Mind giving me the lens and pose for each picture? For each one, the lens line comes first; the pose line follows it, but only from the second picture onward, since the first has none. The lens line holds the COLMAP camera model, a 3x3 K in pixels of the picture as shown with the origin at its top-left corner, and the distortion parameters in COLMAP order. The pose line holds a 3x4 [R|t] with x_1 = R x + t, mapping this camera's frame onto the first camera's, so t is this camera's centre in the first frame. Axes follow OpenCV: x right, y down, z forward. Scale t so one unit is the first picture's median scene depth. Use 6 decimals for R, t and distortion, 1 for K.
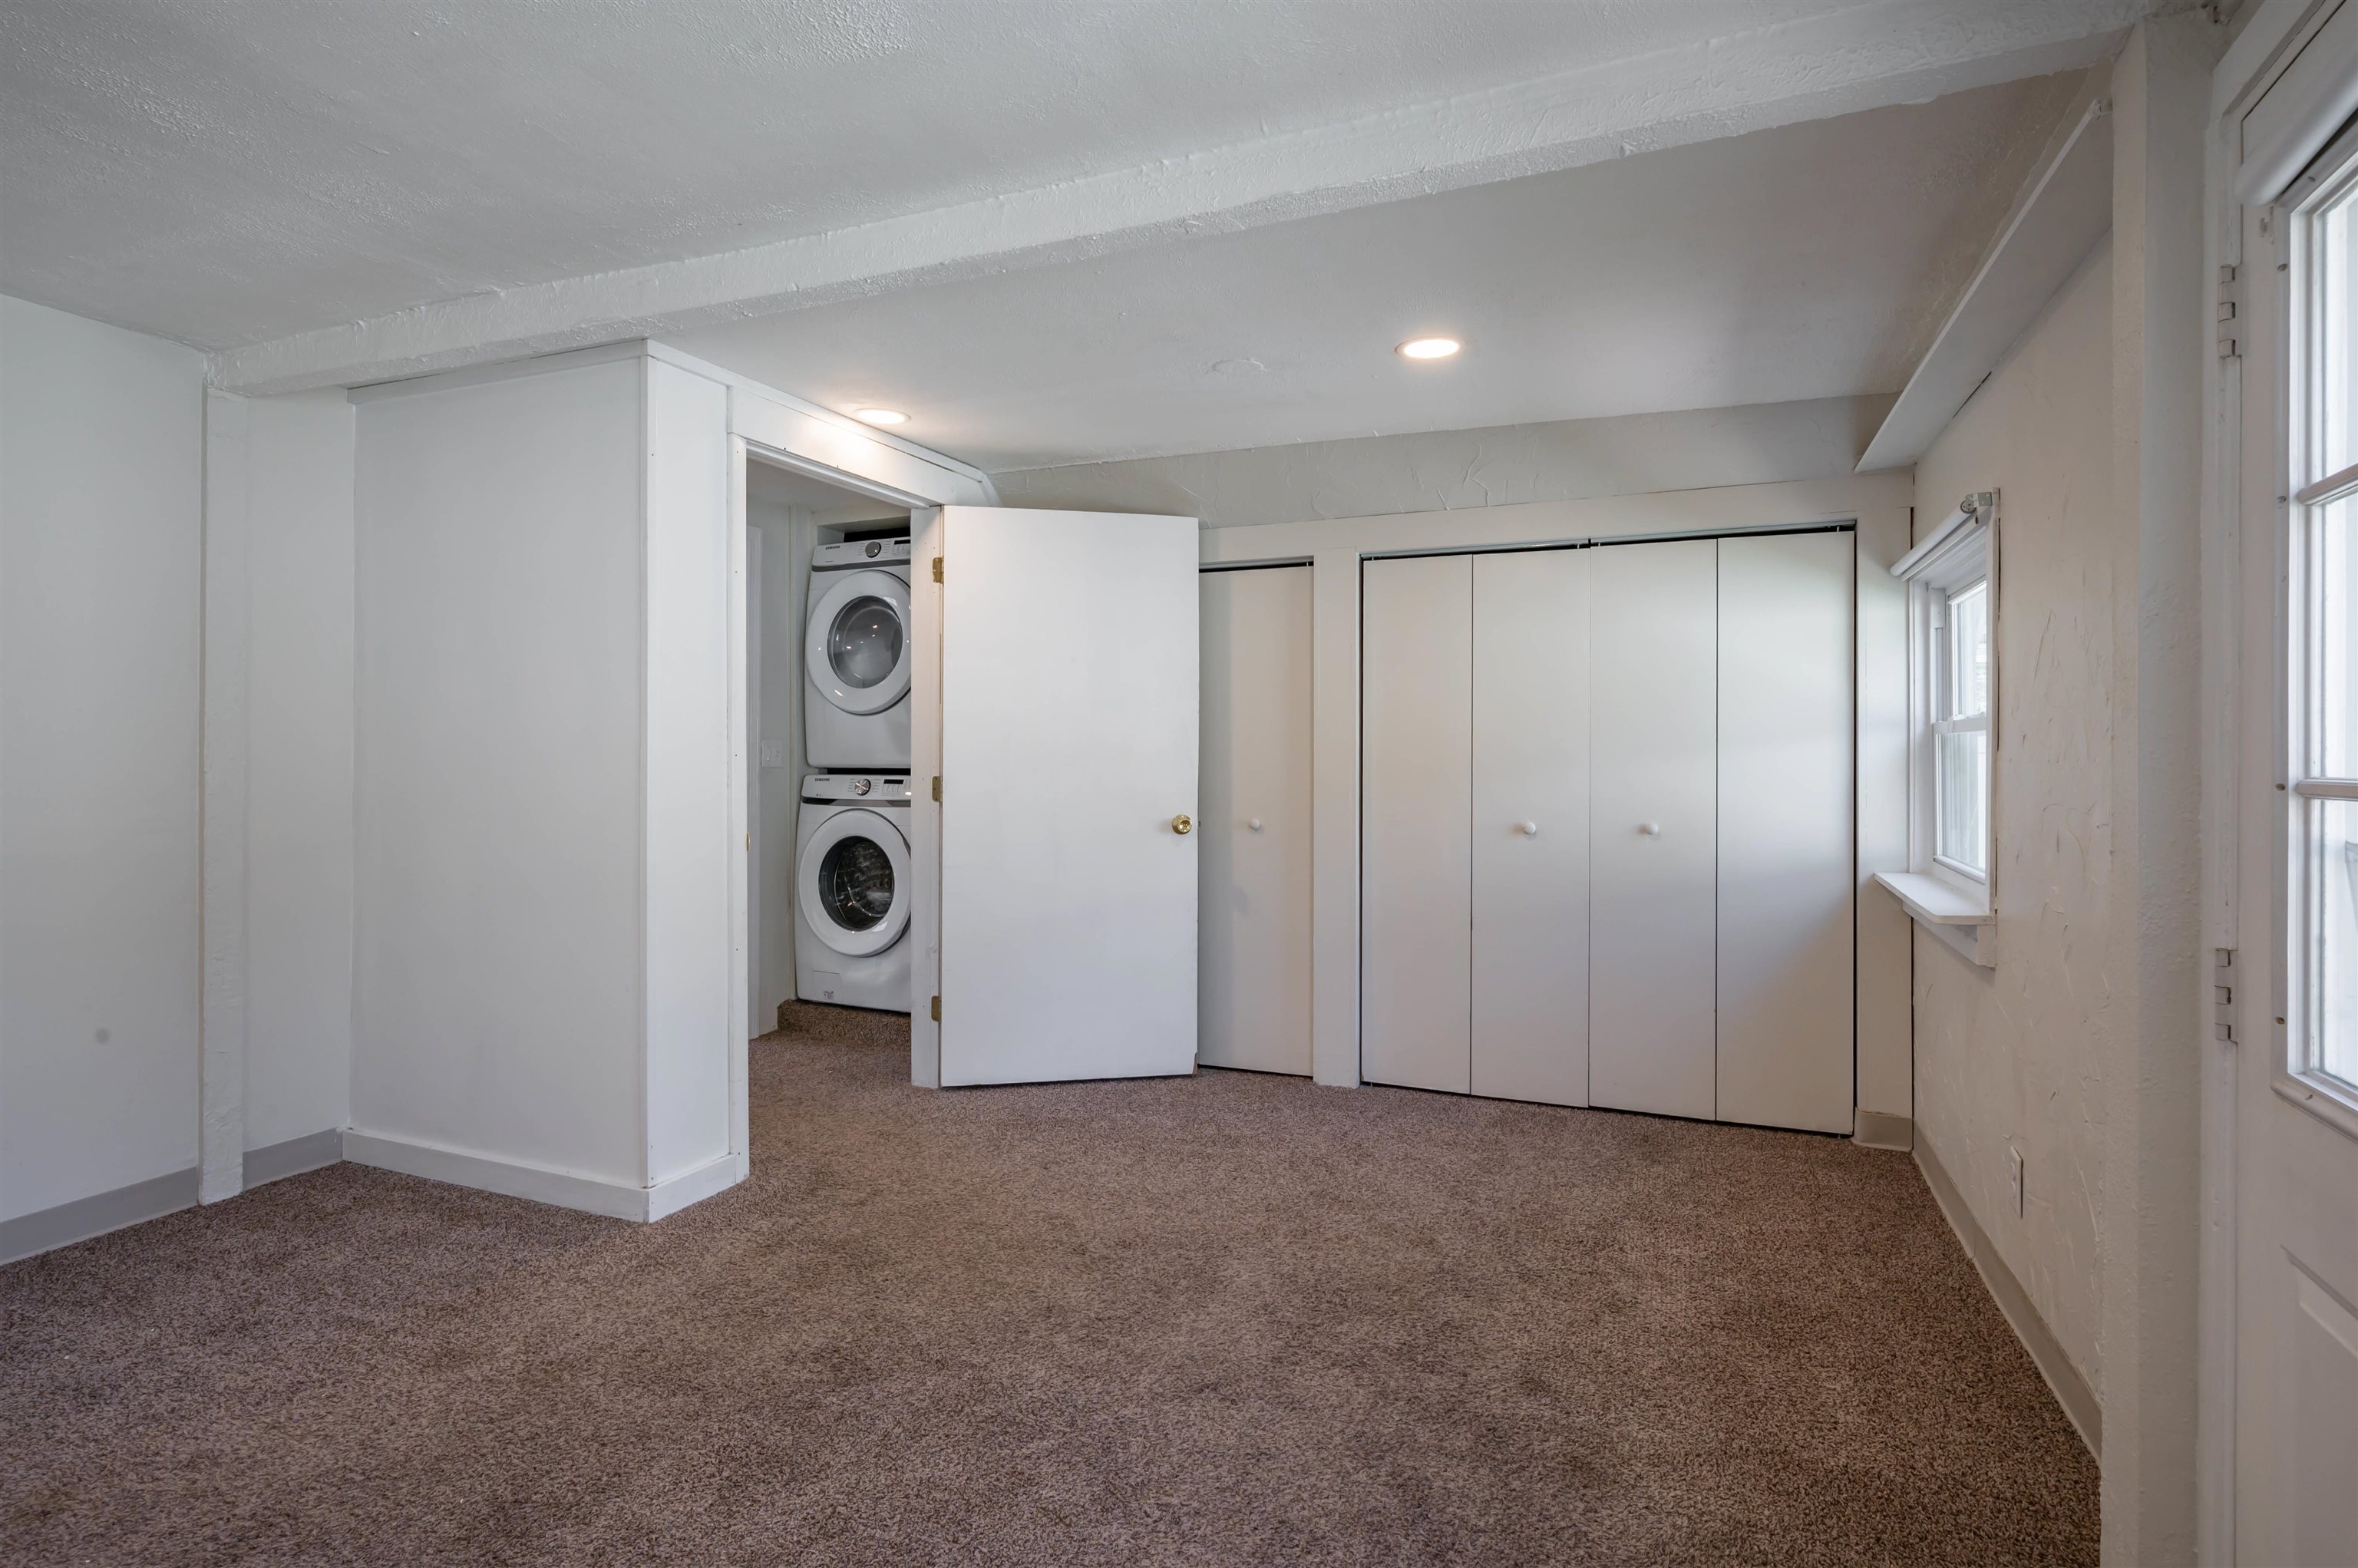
lens RADIAL K [[1161.2, 0, 1179.0], [0, 1161.2, 784.0], [0, 0, 1]] dist [-0.000079, 0.000485]
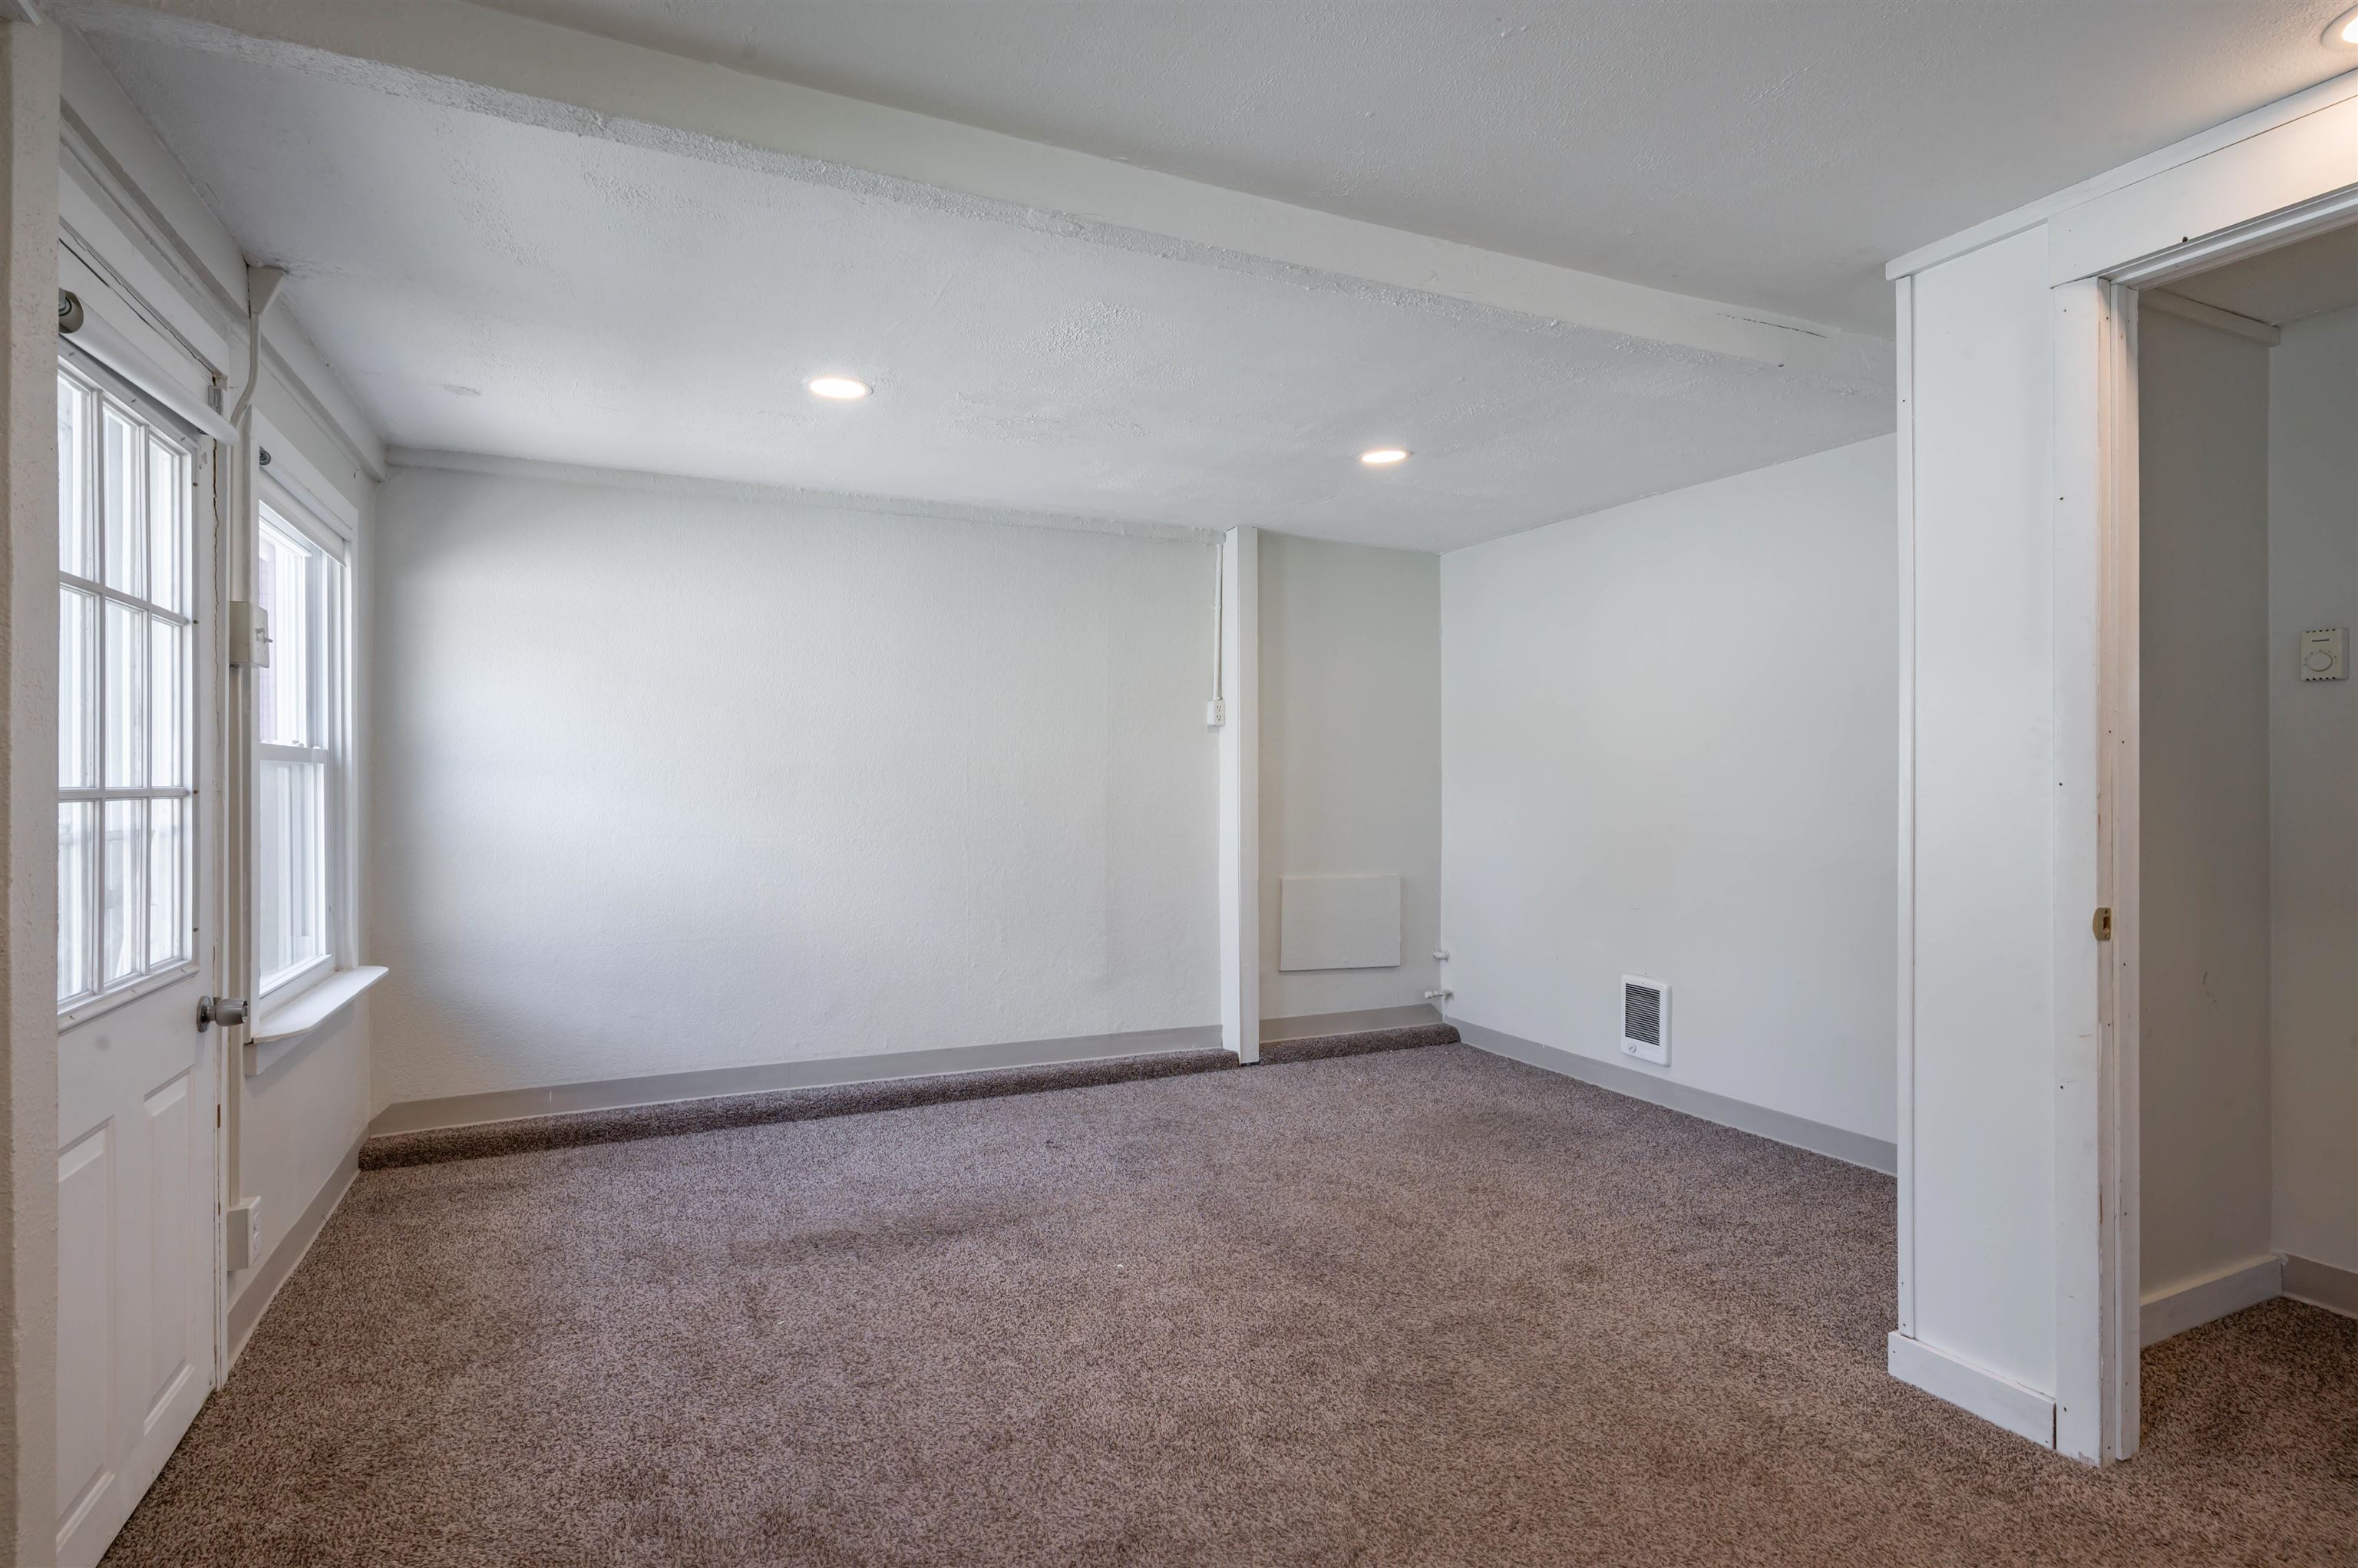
lens RADIAL K [[1161.2, 0, 1179.0], [0, 1161.2, 784.0], [0, 0, 1]] dist [-0.000079, 0.000485]
pose [[-0.660508, -0.006294, -0.750793, 0.564341], [-0.019048, 0.999783, 0.008376, -0.022713], [0.750578, 0.019833, -0.660484, 1.426425]]
